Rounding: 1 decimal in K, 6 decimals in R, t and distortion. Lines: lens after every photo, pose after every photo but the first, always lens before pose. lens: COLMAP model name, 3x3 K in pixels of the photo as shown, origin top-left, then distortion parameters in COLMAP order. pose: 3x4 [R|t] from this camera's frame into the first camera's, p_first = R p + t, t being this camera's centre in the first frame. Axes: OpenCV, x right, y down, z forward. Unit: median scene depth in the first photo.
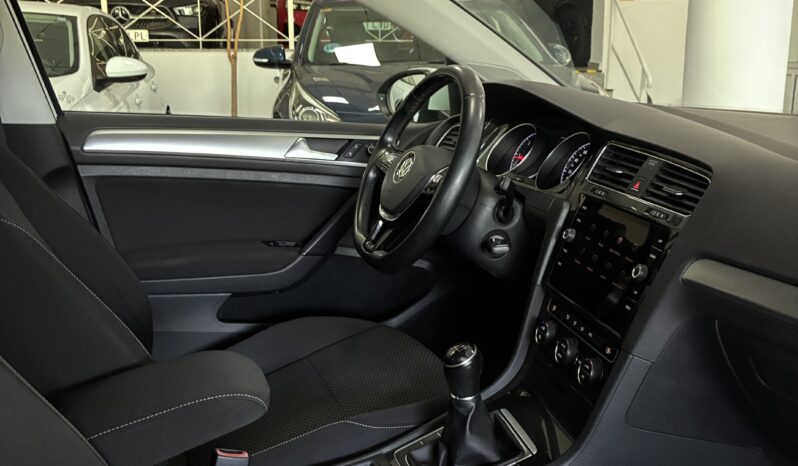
lens RADIAL K [[814.7, 0, 373.7], [0, 814.7, 221.9], [0, 0, 1]] dist [0.043930, -0.009874]
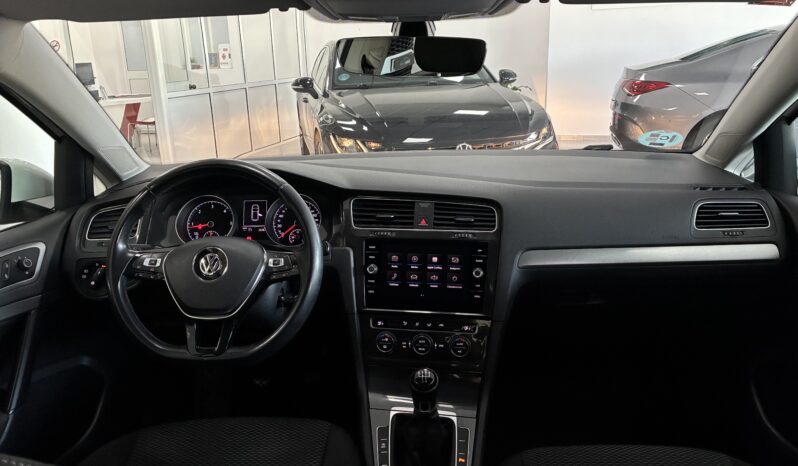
lens RADIAL K [[609.2, 0, 399.0], [0, 609.2, 233.0], [0, 0, 1]] dist [0.028829, -0.007118]
pose [[0.335252, -0.269399, 0.902790, -0.573372], [0.216870, 0.954579, 0.204319, -0.212529], [-0.916828, 0.127290, 0.378449, 0.499311]]
